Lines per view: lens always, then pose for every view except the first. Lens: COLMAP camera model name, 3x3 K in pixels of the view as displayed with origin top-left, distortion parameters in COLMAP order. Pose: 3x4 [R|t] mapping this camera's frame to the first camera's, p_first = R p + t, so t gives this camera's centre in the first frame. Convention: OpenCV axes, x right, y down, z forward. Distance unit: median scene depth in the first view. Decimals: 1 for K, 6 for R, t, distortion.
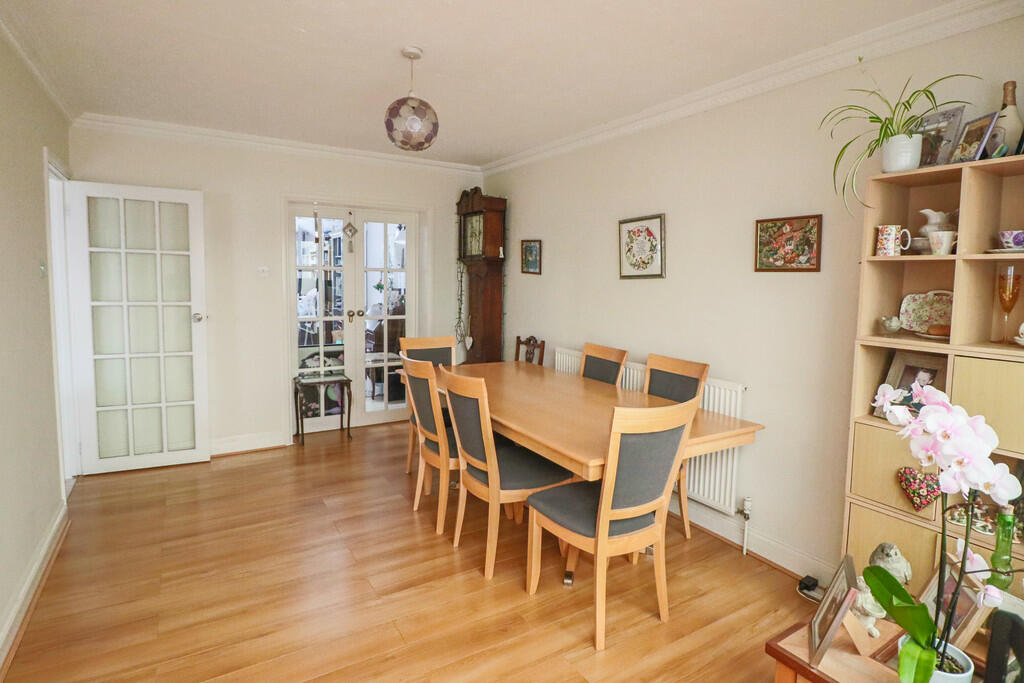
lens RADIAL K [[533.8, 0, 516.0], [0, 533.8, 321.9], [0, 0, 1]] dist [-0.007021, -0.002152]
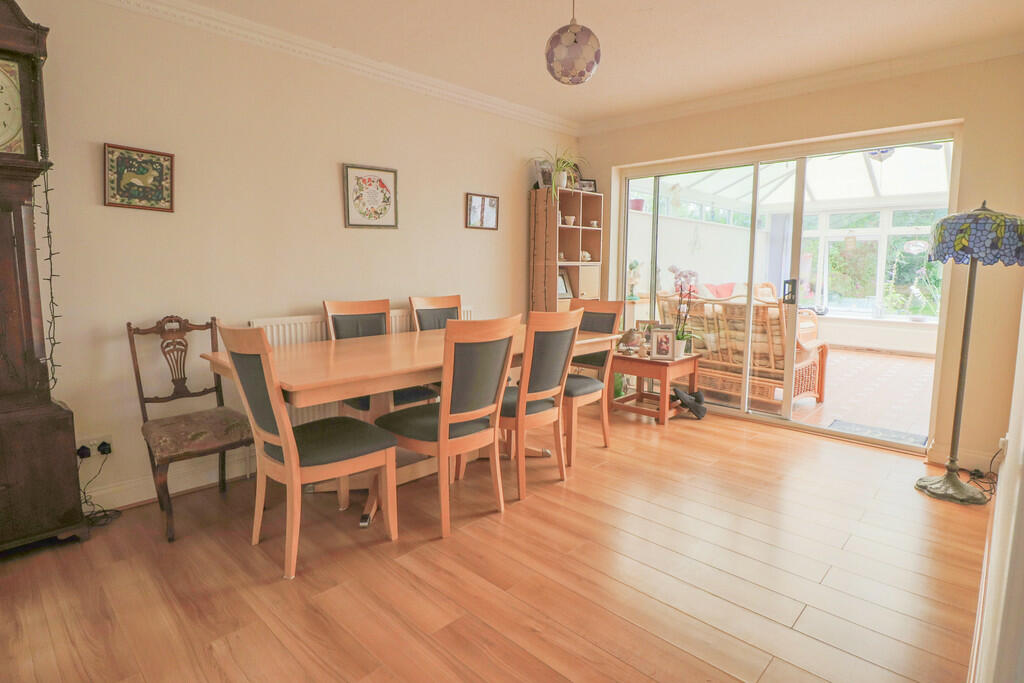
lens RADIAL K [[533.8, 0, 516.0], [0, 533.8, 321.9], [0, 0, 1]] dist [-0.007021, -0.002152]
pose [[-0.248390, -0.131521, 0.959690, -0.824030], [0.063205, 0.986428, 0.151544, -0.041636], [-0.966596, 0.098300, -0.236706, 0.986970]]
